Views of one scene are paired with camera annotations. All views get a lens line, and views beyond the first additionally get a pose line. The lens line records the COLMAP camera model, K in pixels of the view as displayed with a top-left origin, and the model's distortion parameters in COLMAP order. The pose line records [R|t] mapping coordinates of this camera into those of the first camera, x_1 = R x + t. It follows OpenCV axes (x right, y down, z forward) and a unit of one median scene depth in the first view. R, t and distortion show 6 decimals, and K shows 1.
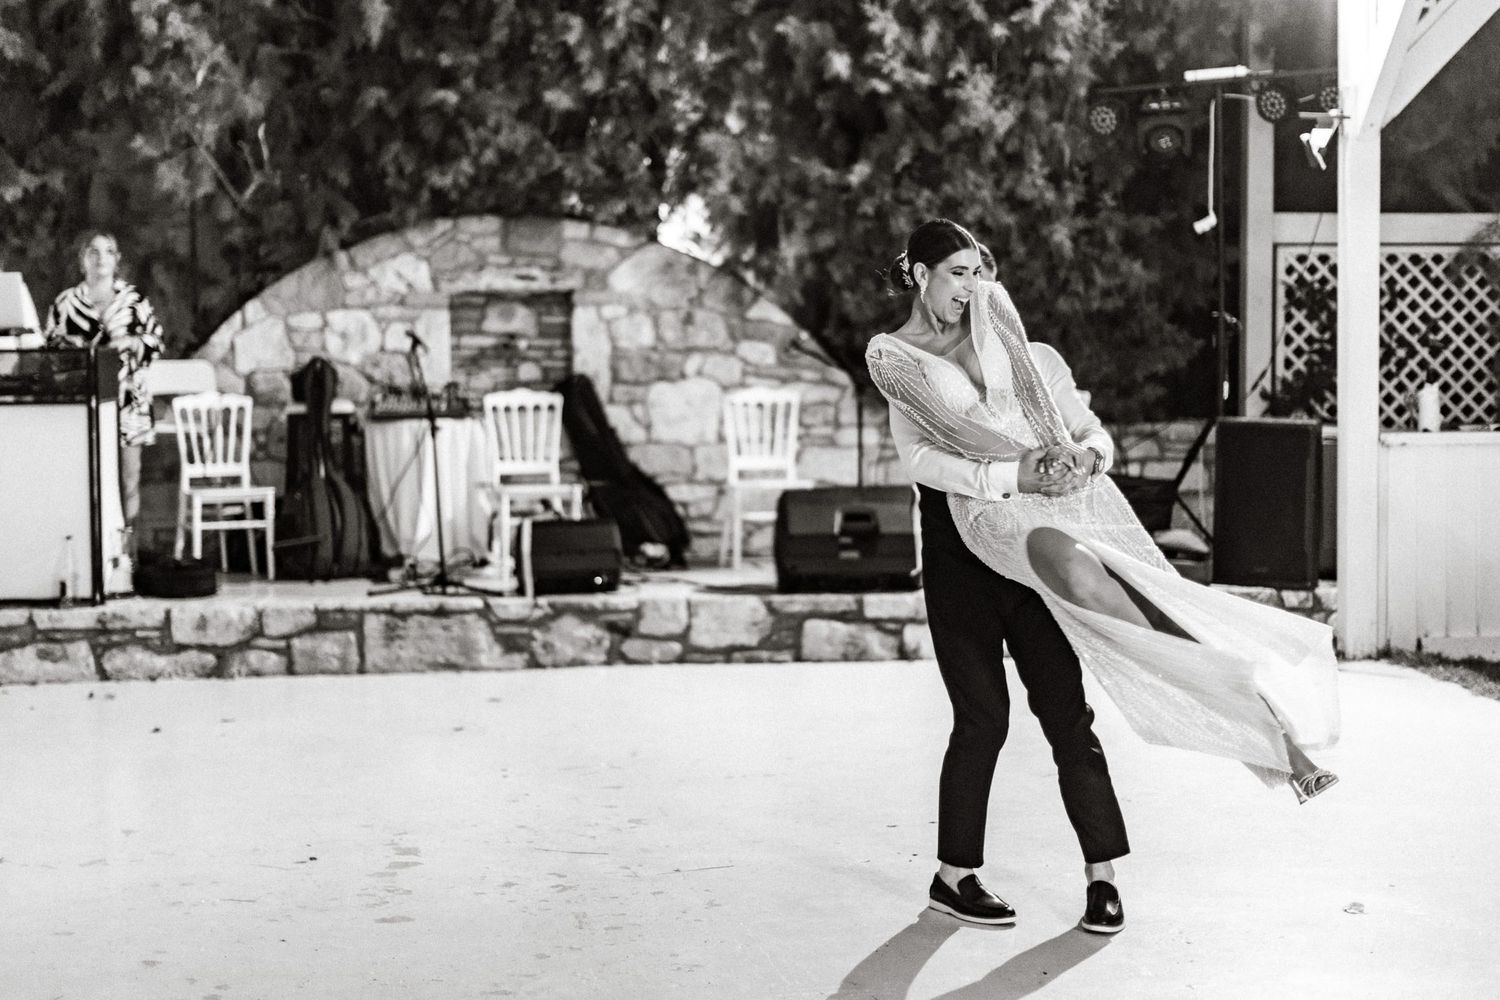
lens RADIAL K [[2283.0, 0, 750.0], [0, 2283.0, 500.0], [0, 0, 1]] dist [0.019149, 0.051838]
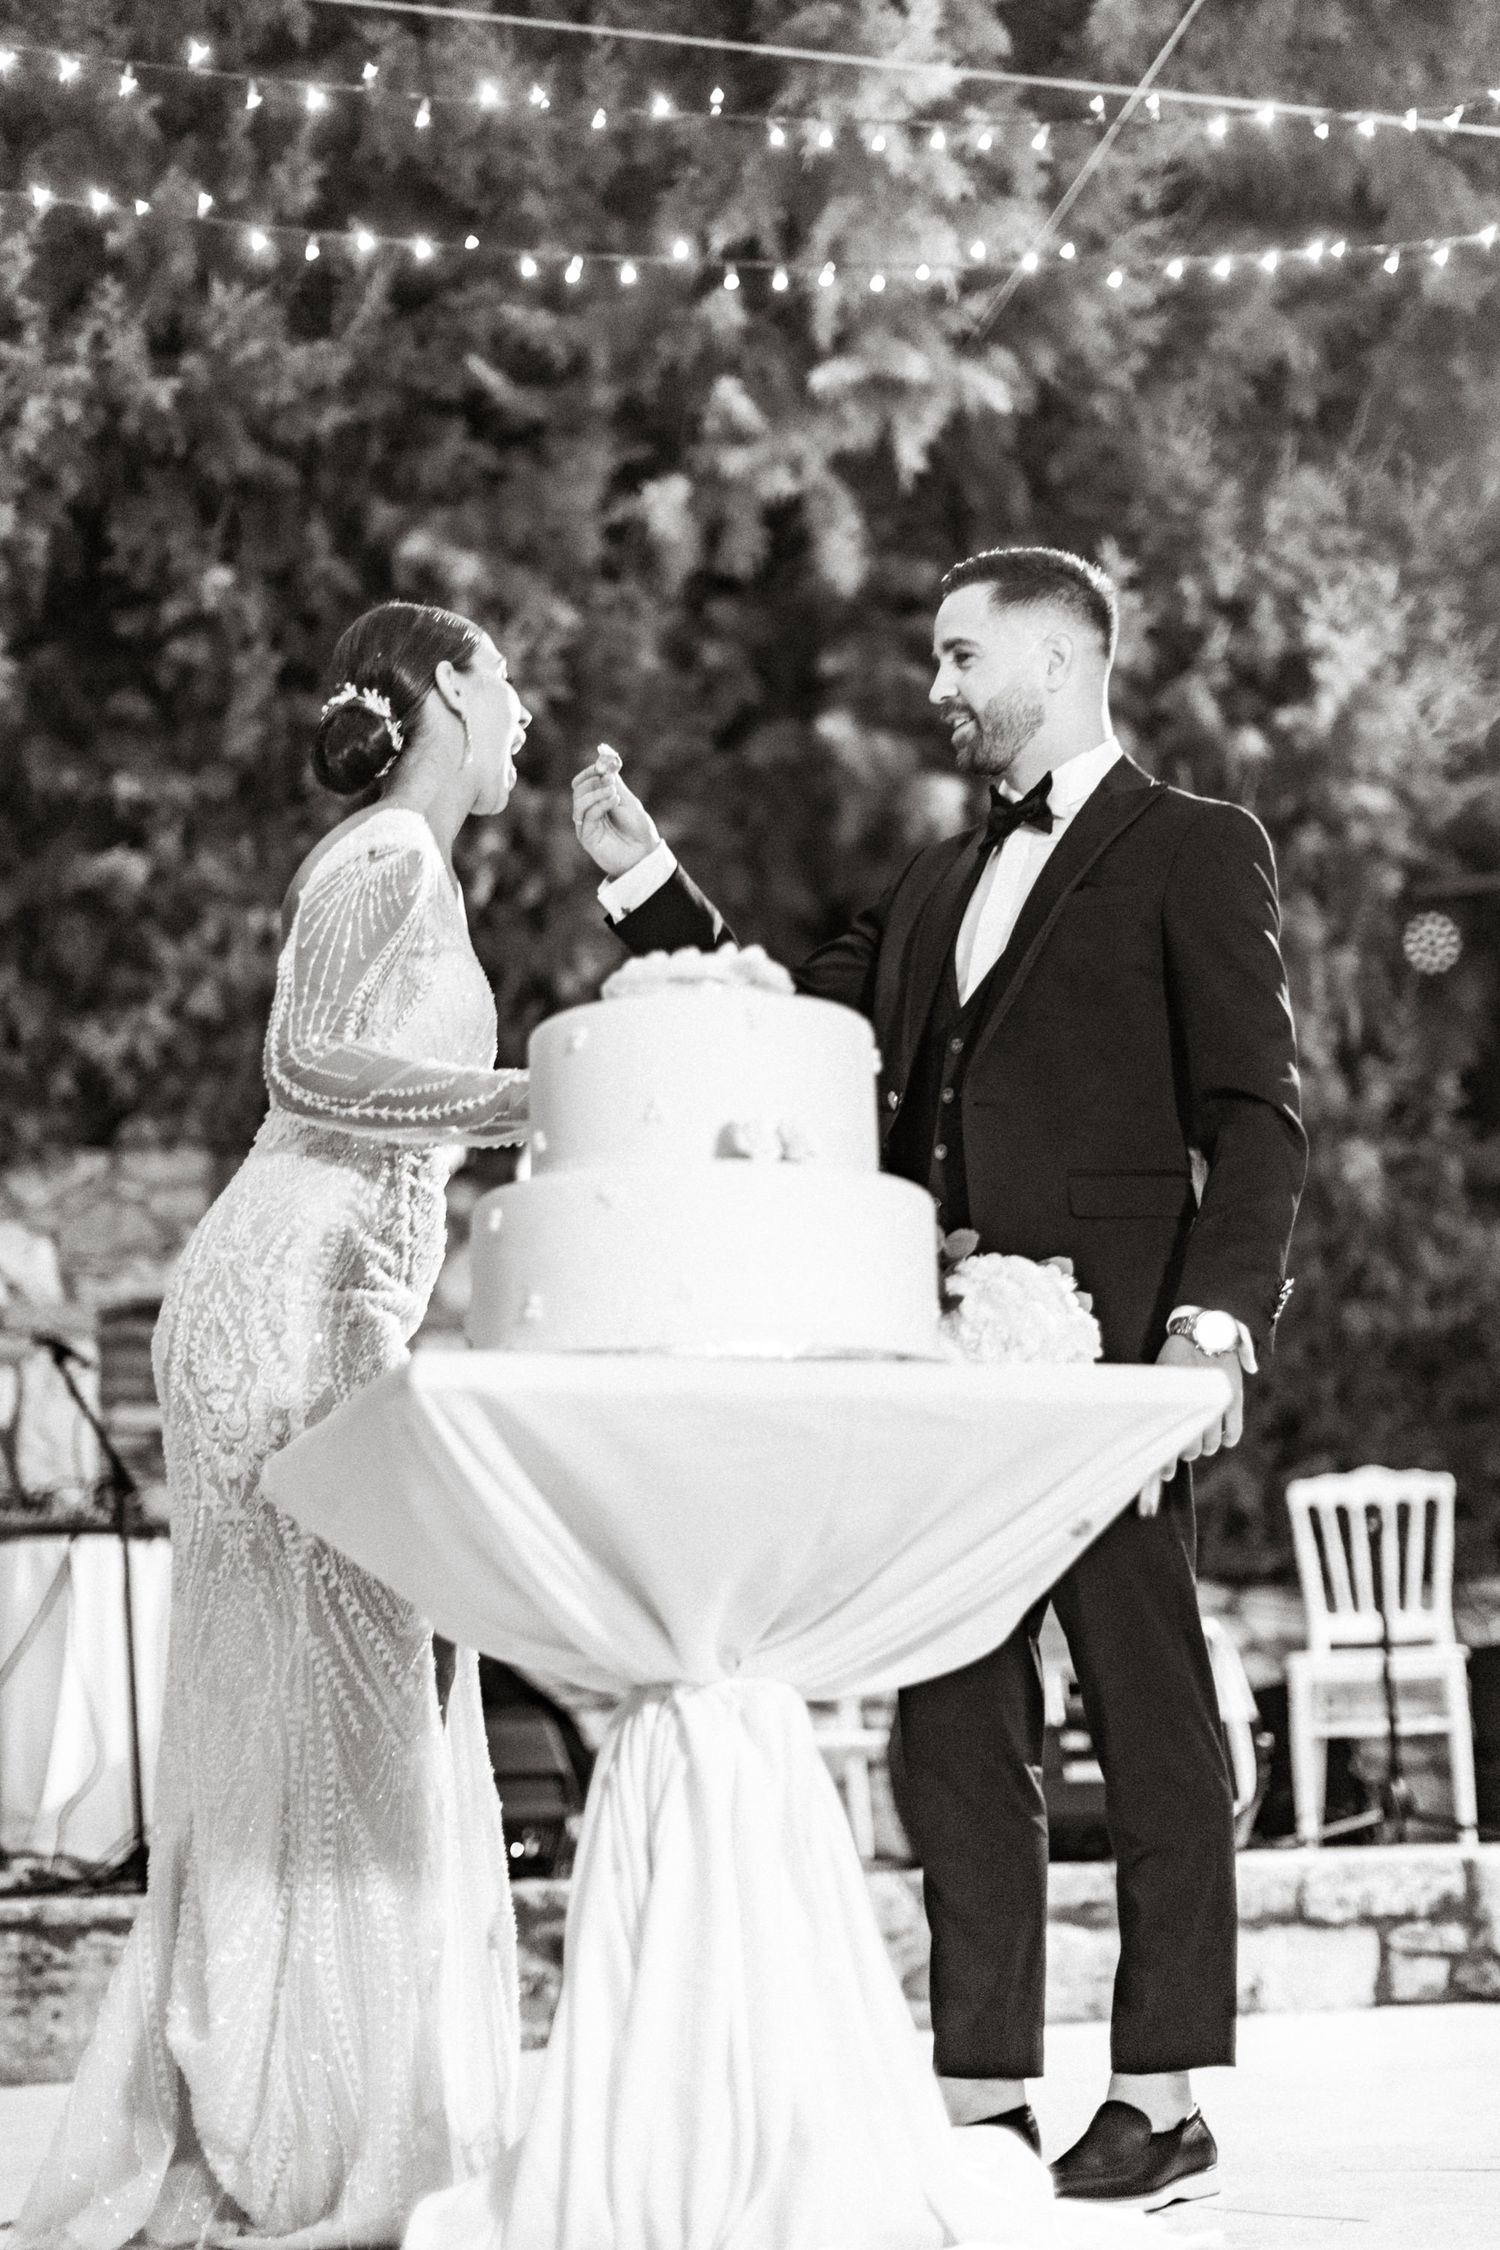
lens RADIAL K [[3275.4, 0, 836.1], [0, 3275.4, 1126.4], [0, 0, 1]] dist [-0.028034, -0.035554]
pose [[0.984951, 0.004854, 0.172765, -0.102176], [0.042887, 0.961478, -0.271515, 0.065817], [-0.167428, 0.274838, 0.946801, 0.339041]]
